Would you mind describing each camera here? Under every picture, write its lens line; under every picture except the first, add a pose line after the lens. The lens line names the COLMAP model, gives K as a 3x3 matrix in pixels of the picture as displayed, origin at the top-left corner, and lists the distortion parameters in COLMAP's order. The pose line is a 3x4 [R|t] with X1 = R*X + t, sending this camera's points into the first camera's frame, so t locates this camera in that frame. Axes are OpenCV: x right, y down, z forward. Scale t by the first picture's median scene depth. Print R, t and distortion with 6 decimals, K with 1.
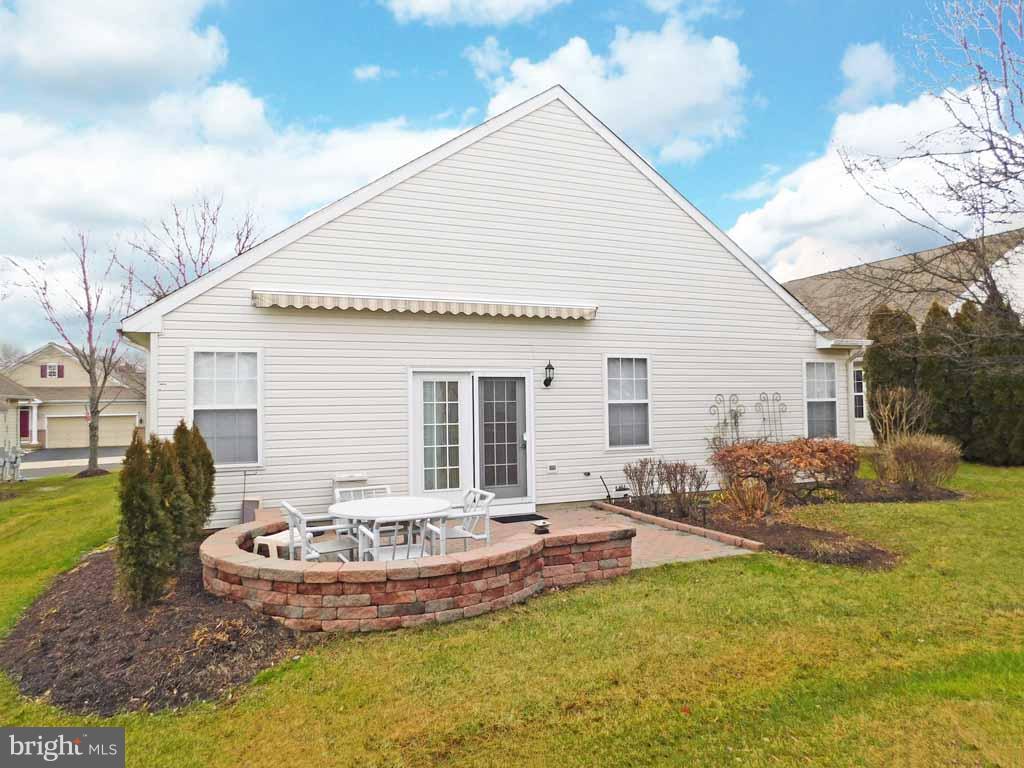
lens RADIAL K [[684.2, 0, 509.9], [0, 684.2, 383.0], [0, 0, 1]] dist [-0.062844, 0.054034]
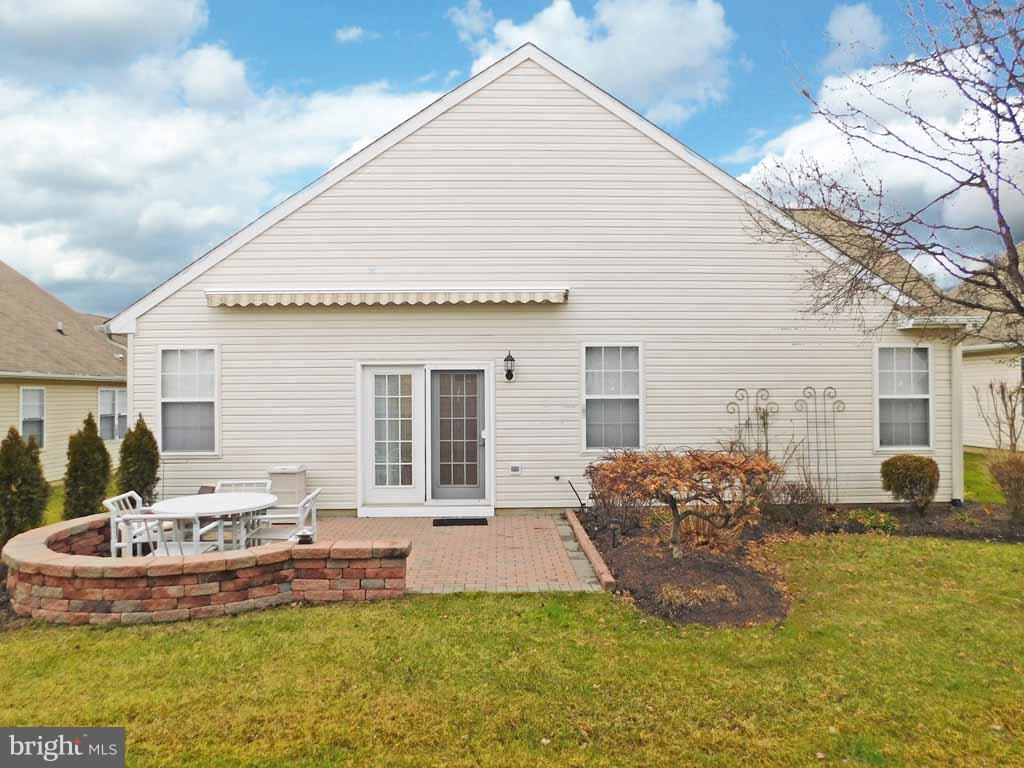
lens RADIAL K [[697.9, 0, 512.0], [0, 697.9, 384.0], [0, 0, 1]] dist [-0.059275, 0.061457]
pose [[0.926868, 0.005017, -0.375353, 0.431852], [0.005110, 0.999649, 0.025981, -0.014406], [0.375352, -0.026000, 0.926518, 0.147872]]
